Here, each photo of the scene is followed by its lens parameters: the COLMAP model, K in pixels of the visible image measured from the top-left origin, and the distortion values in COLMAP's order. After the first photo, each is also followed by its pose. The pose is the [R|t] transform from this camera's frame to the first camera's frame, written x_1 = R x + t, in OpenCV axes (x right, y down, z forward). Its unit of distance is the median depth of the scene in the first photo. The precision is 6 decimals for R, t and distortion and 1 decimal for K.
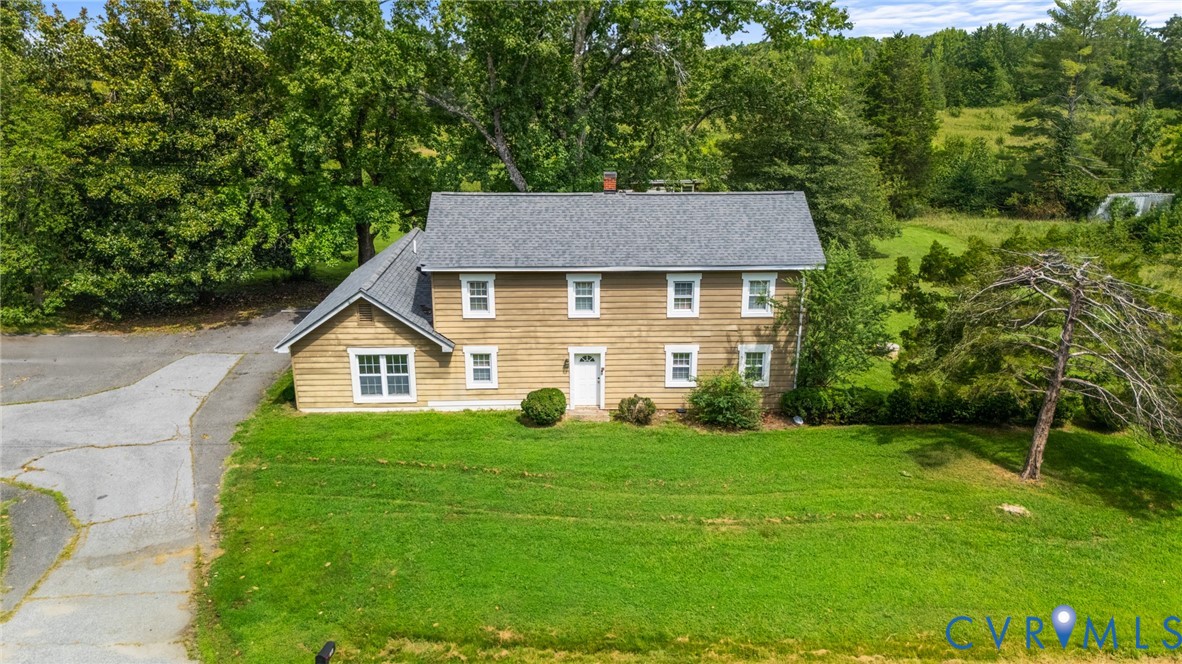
lens RADIAL K [[890.2, 0, 592.9], [0, 890.2, 331.7], [0, 0, 1]] dist [0.033732, -0.013369]
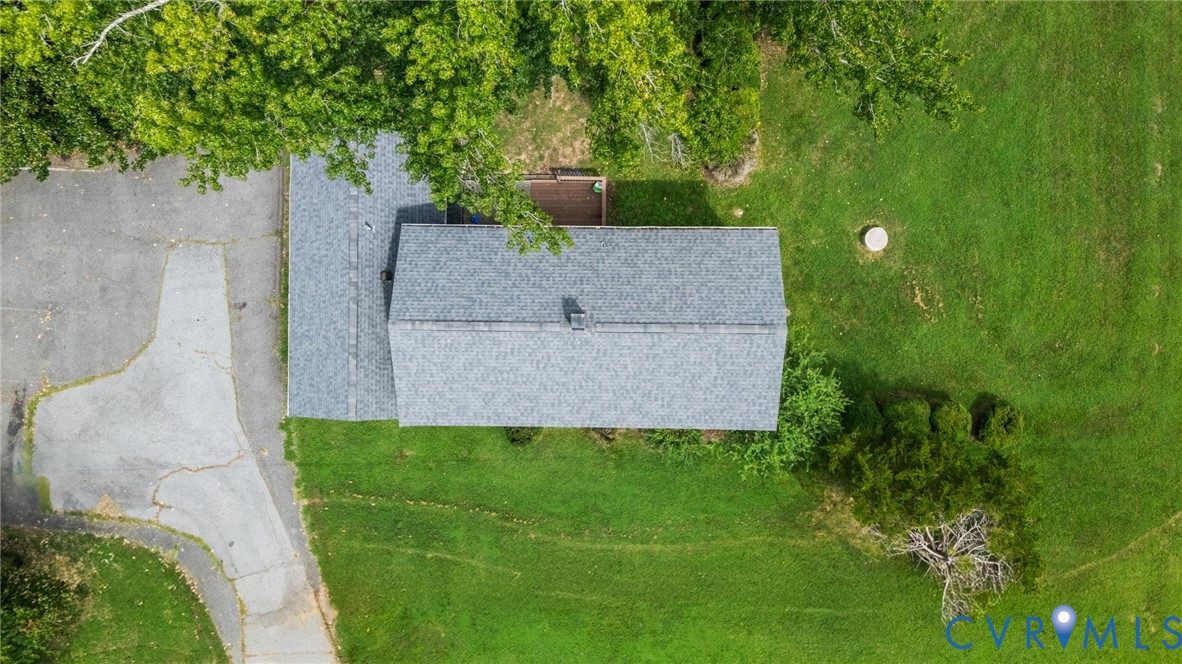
lens RADIAL K [[890.2, 0, 596.6], [0, 890.2, 339.2], [0, 0, 1]] dist [0.033732, -0.013369]
pose [[0.999510, 0.029694, -0.009923, 0.050768], [0.001012, 0.286145, 0.958186, -1.100722], [0.031291, -0.957726, 0.285975, 0.762153]]
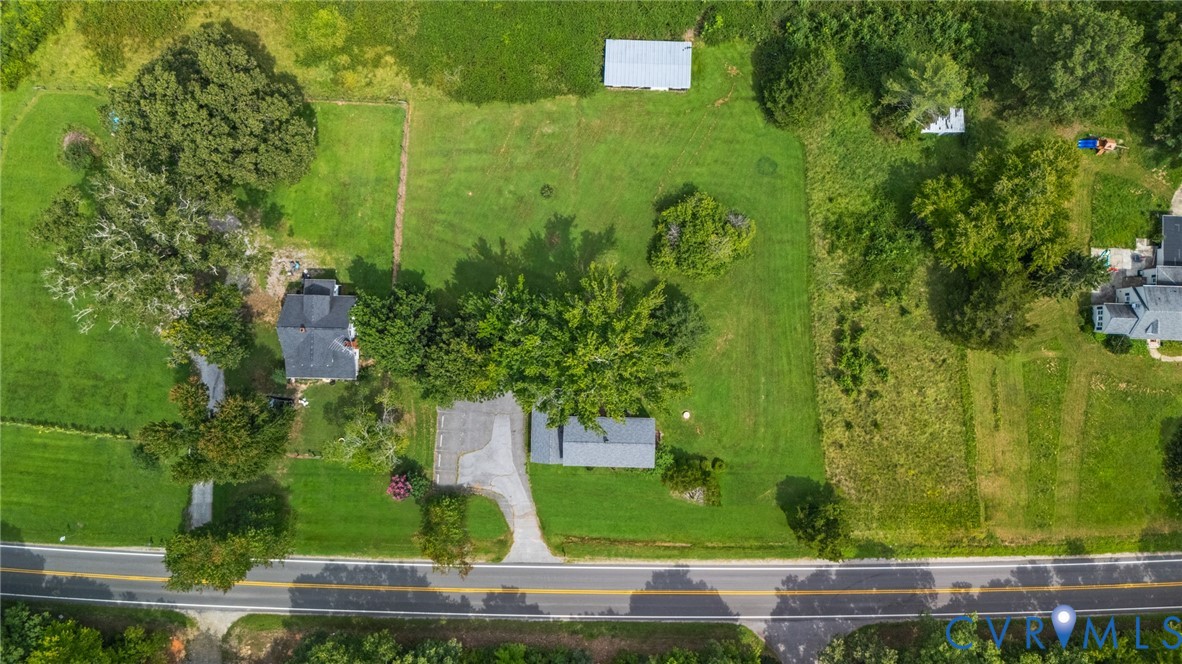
lens RADIAL K [[890.2, 0, 592.7], [0, 890.2, 321.3], [0, 0, 1]] dist [0.033732, -0.013369]
pose [[0.999072, 0.039857, -0.016330, -0.002671], [0.002730, 0.319778, 0.947489, -4.369552], [0.042986, -0.946654, 0.319372, 0.249130]]
